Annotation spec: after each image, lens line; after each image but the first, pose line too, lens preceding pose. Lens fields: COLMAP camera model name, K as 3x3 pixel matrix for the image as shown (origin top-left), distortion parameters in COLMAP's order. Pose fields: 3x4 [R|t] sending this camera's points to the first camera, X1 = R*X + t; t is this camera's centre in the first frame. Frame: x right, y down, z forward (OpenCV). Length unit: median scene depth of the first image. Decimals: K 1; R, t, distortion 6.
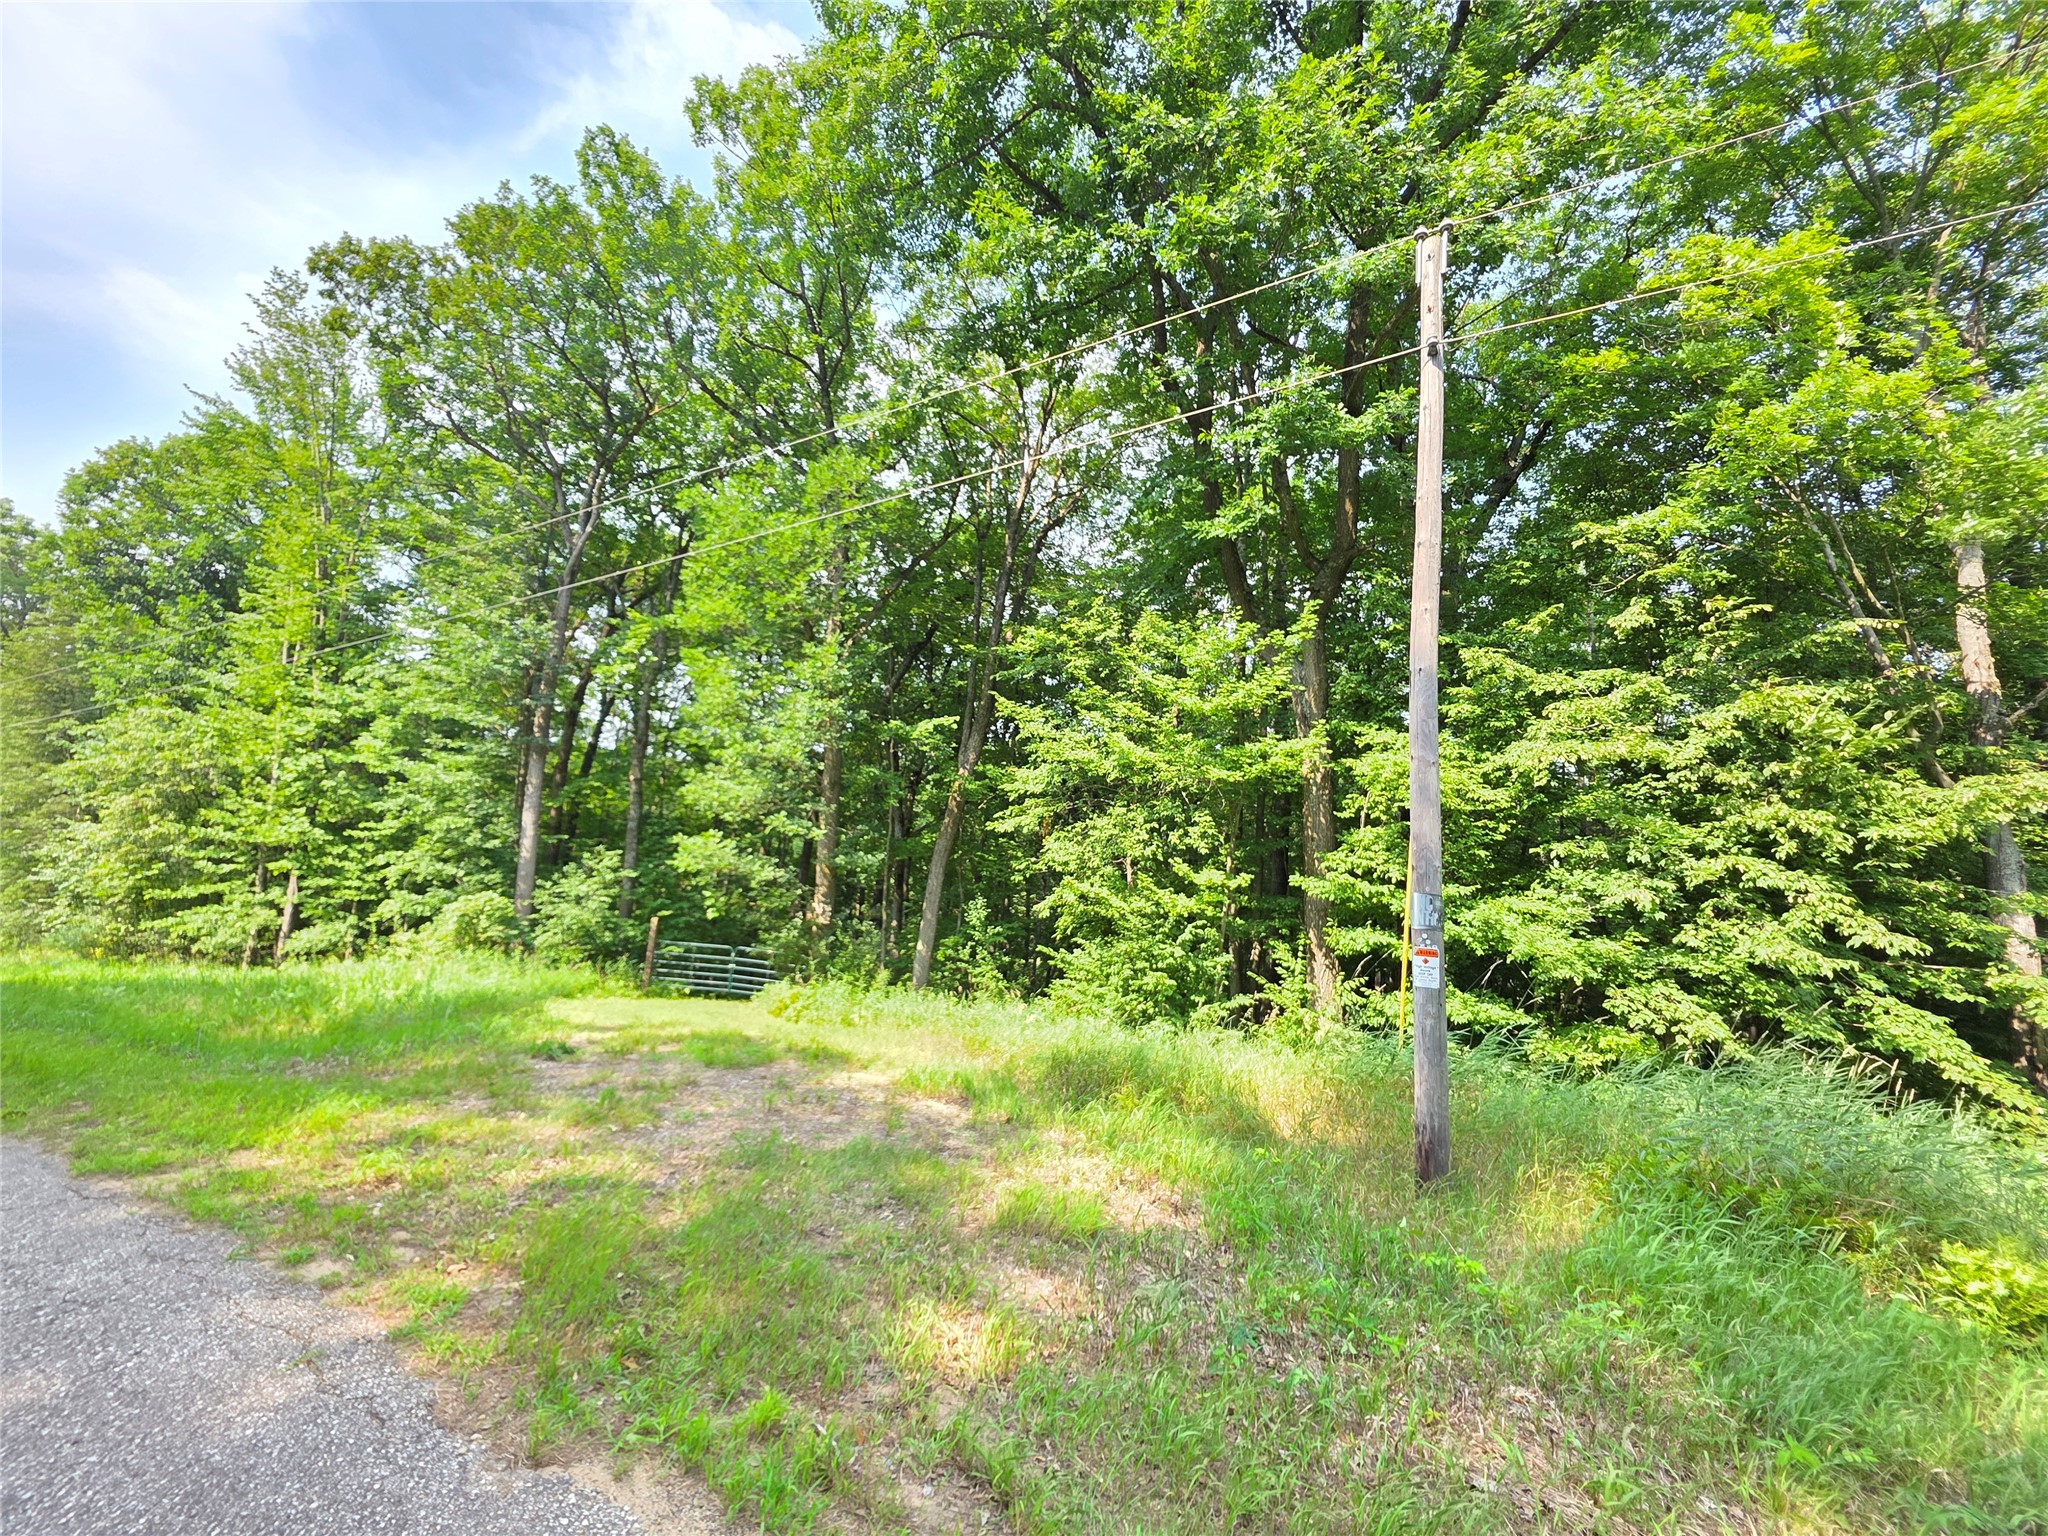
lens RADIAL K [[818.5, 0, 1025.8], [0, 818.5, 752.9], [0, 0, 1]] dist [0.004476, 0.001104]
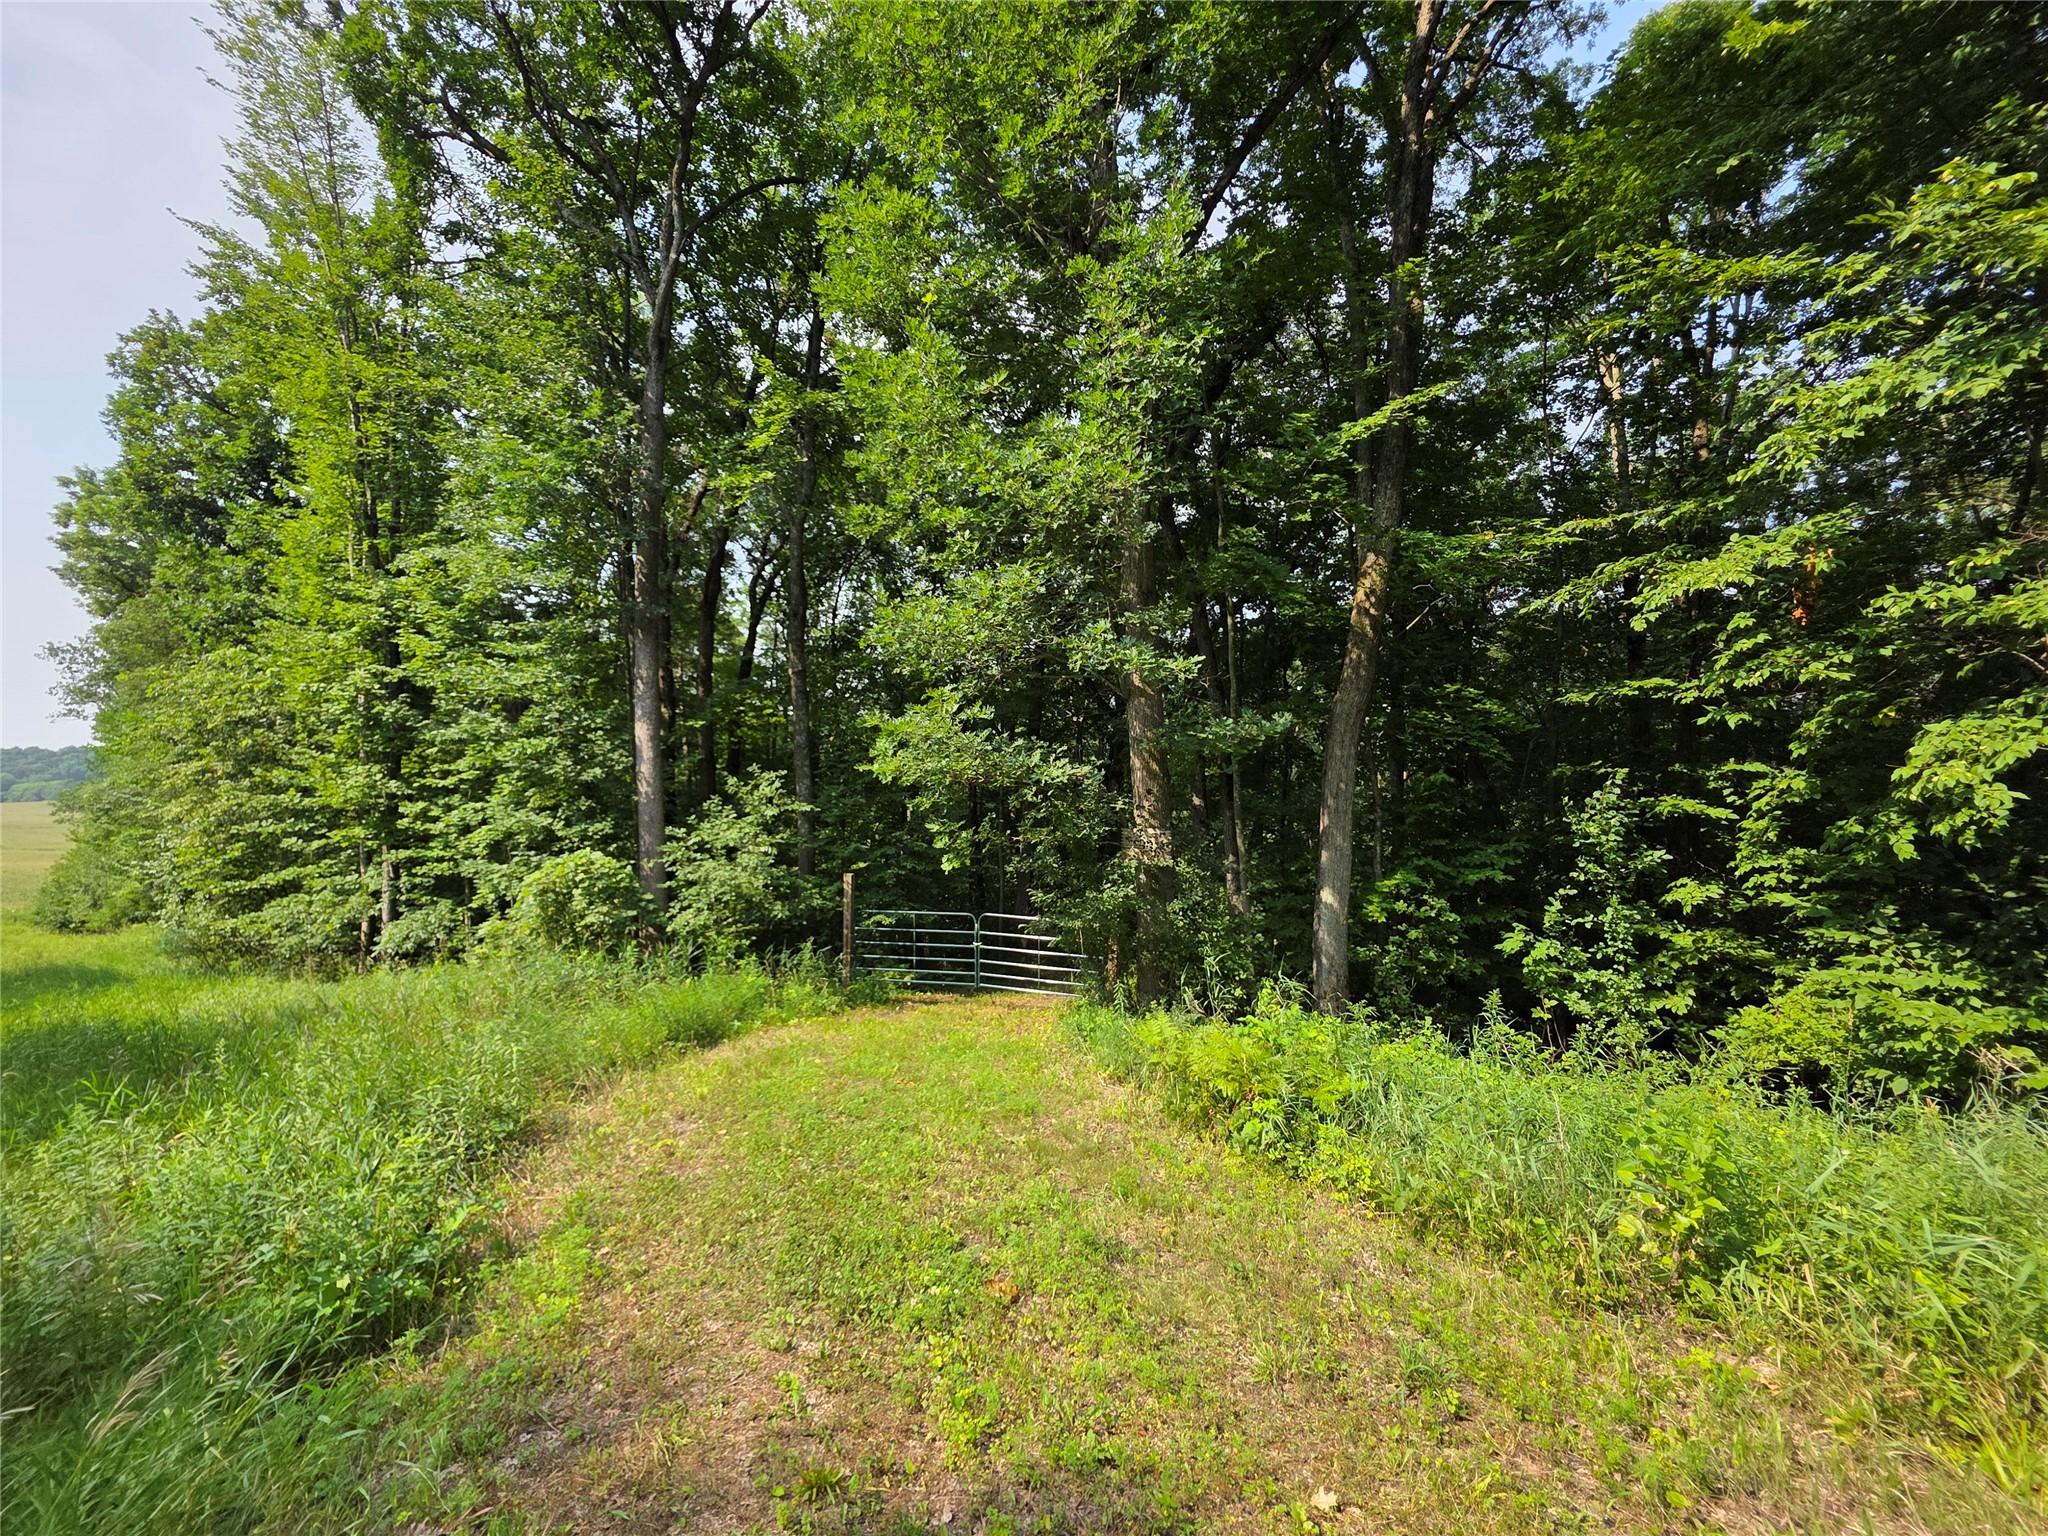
lens RADIAL K [[818.5, 0, 1029.3], [0, 818.5, 758.6], [0, 0, 1]] dist [0.004476, 0.001104]
pose [[0.978047, -0.088940, -0.188450, -0.201470], [0.104431, 0.991781, 0.073916, 0.085596], [0.180327, -0.091974, 0.979297, 0.440466]]
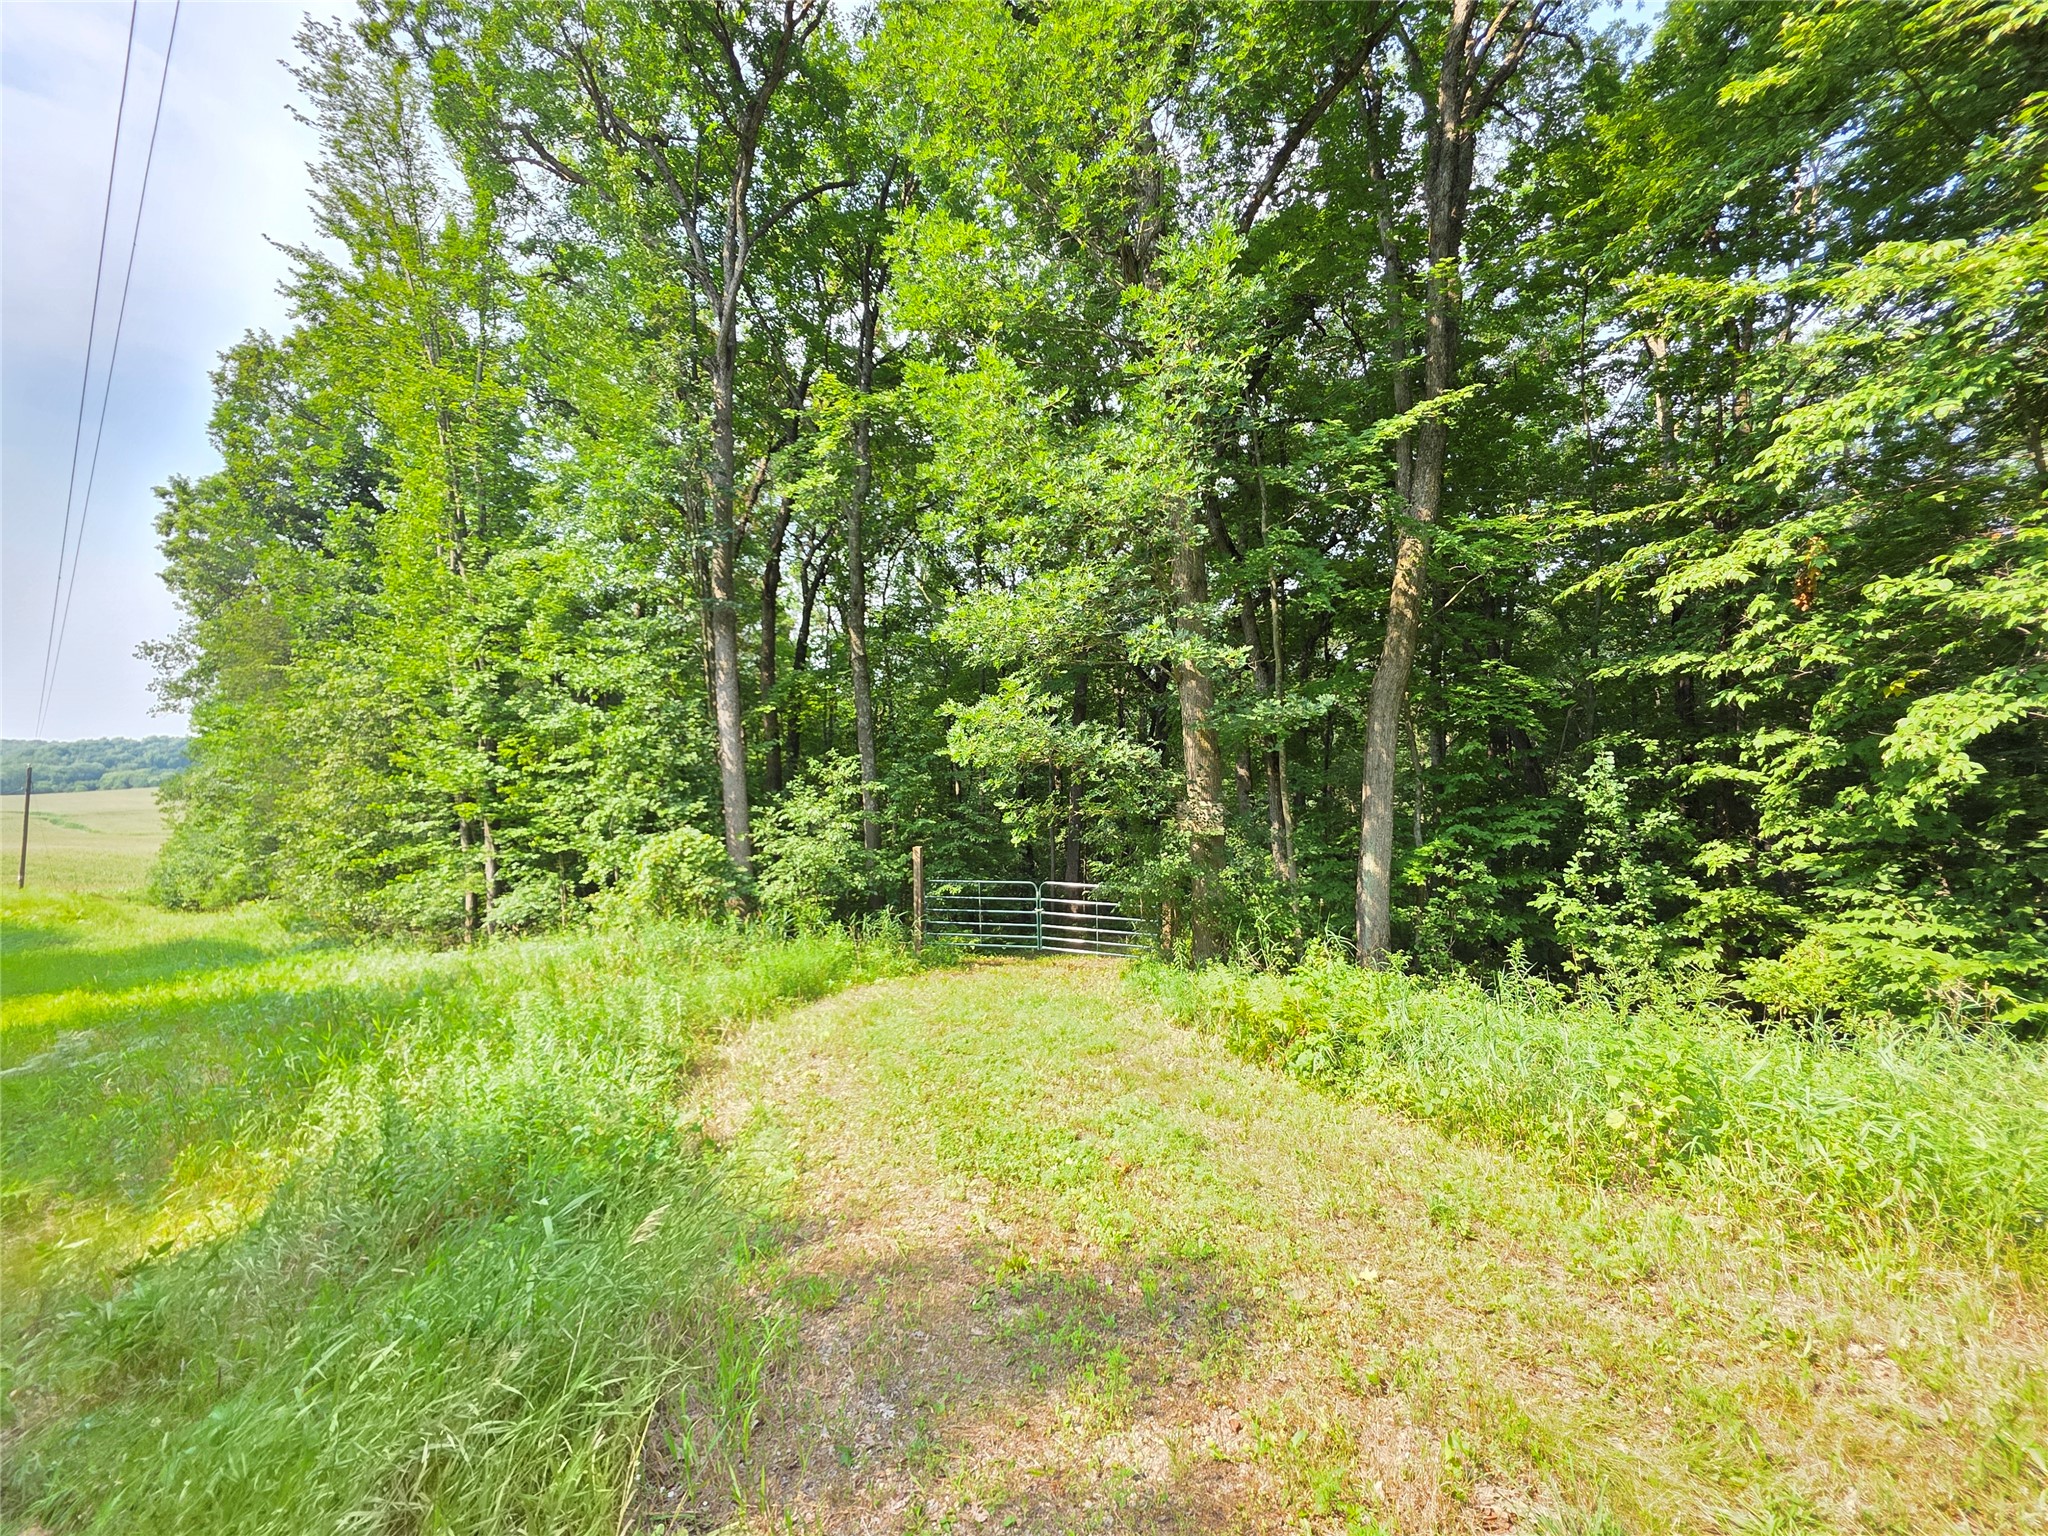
lens RADIAL K [[818.5, 0, 1031.5], [0, 818.5, 756.7], [0, 0, 1]] dist [0.004476, 0.001104]
pose [[0.967464, -0.100796, -0.232065, -0.207801], [0.127287, 0.986593, 0.102133, 0.074086], [0.218659, -0.128349, 0.967324, 0.396666]]
